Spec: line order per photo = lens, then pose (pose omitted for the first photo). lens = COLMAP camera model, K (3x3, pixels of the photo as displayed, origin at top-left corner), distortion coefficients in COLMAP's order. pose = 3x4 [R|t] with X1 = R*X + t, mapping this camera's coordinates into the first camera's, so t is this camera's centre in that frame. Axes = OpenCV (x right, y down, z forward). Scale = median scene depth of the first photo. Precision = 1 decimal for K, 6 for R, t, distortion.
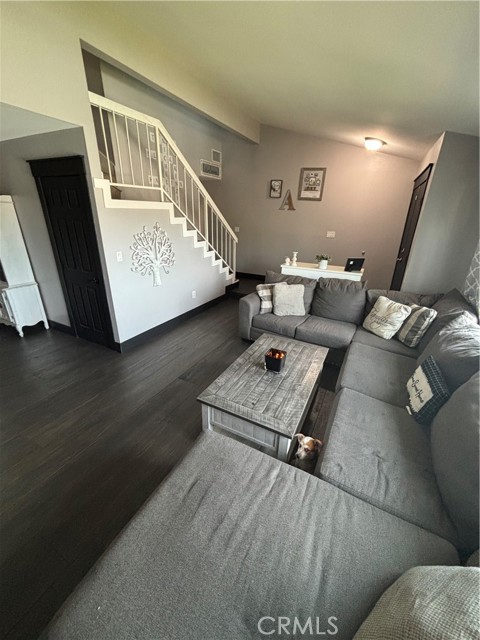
lens RADIAL K [[256.5, 0, 242.9], [0, 256.5, 319.5], [0, 0, 1]] dist [0.001789, 0.000060]
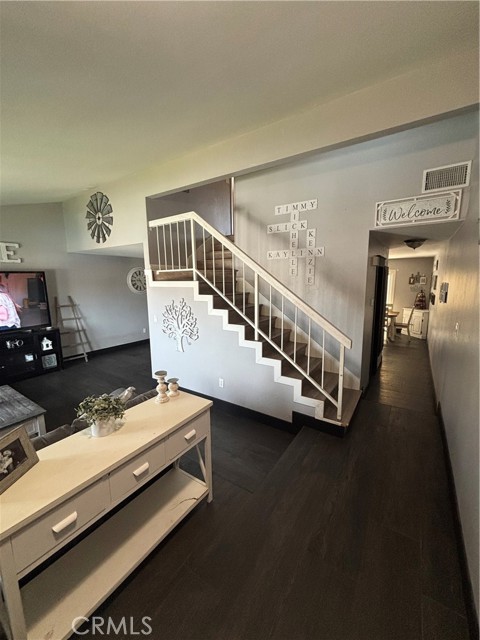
lens RADIAL K [[256.5, 0, 244.1], [0, 256.5, 321.2], [0, 0, 1]] dist [0.001789, 0.000060]
pose [[-0.109240, 0.153936, -0.982024, 0.752337], [-0.372042, 0.909796, 0.184000, -0.594468], [0.921765, 0.385454, -0.042115, 1.339303]]
